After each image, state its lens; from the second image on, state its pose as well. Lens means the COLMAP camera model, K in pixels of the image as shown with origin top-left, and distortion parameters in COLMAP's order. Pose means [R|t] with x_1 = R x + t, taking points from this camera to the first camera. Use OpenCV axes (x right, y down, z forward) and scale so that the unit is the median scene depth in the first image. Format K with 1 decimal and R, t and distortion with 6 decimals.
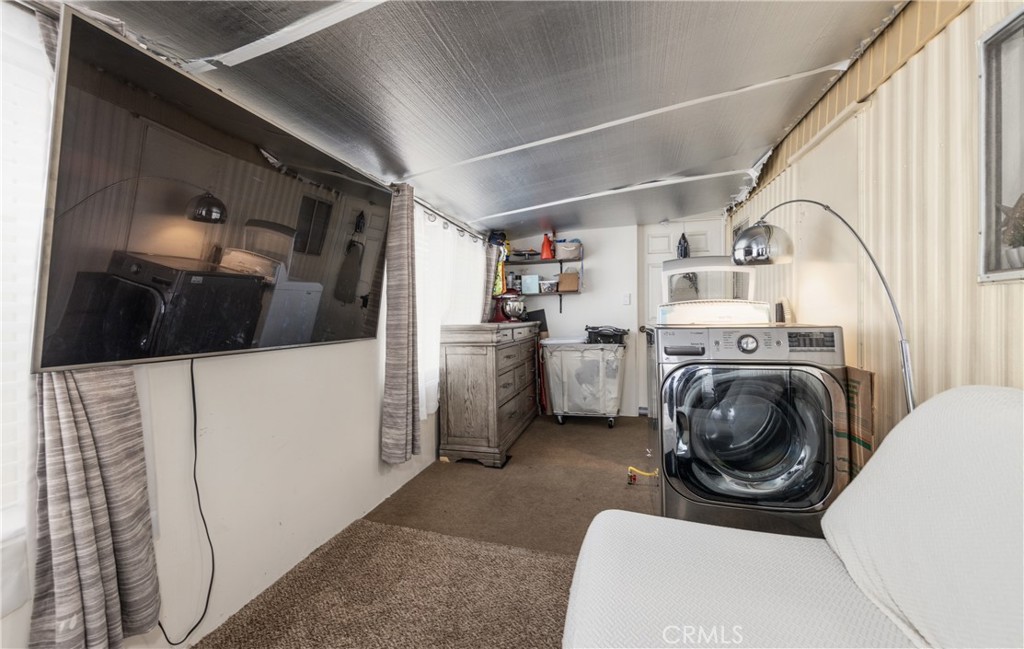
lens RADIAL K [[435.8, 0, 494.9], [0, 435.8, 309.9], [0, 0, 1]] dist [0.004092, 0.000115]
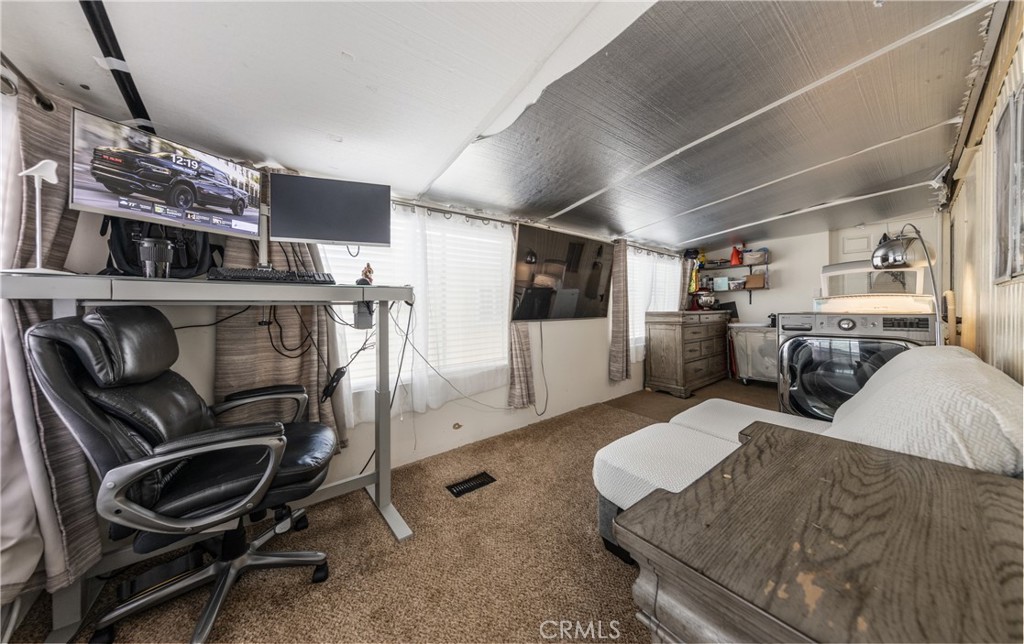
lens RADIAL K [[323.8, 0, 501.1], [0, 323.8, 306.6], [0, 0, 1]] dist [0.000352, 0.000029]
pose [[0.826369, 0.000717, -0.563129, 0.091737], [0.007749, 0.999890, 0.012645, -0.004370], [0.563076, -0.014813, 0.826272, -0.282560]]
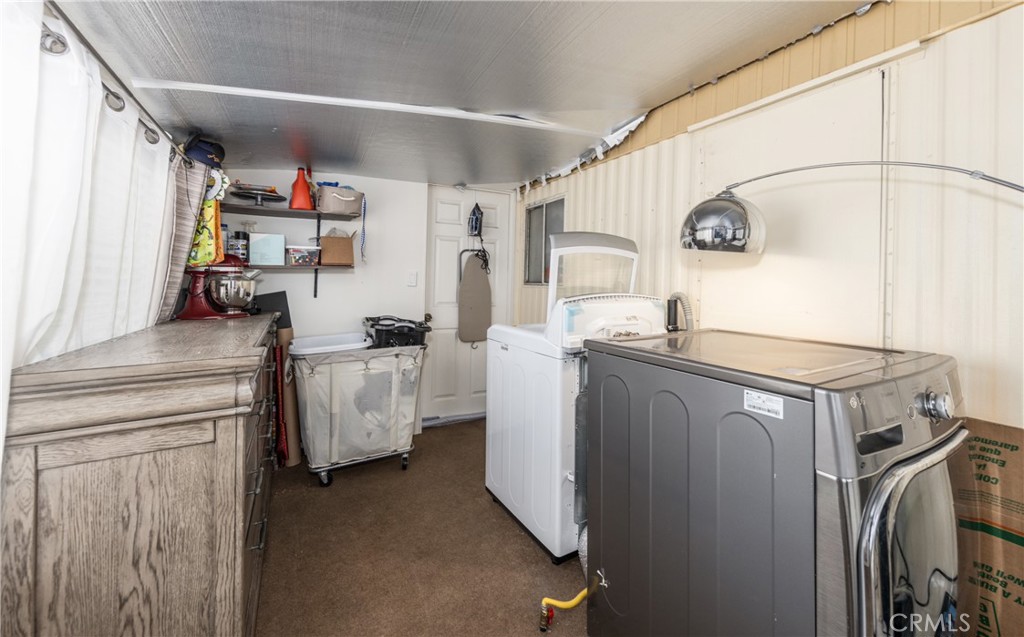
lens RADIAL K [[398.7, 0, 511.1], [0, 398.7, 278.6], [0, 0, 1]] dist [0.011282, -0.000079]
pose [[0.724013, 0.027815, 0.689226, -0.054143], [-0.026735, 0.999567, -0.012255, -0.024636], [-0.689269, -0.009554, 0.724443, 0.434155]]
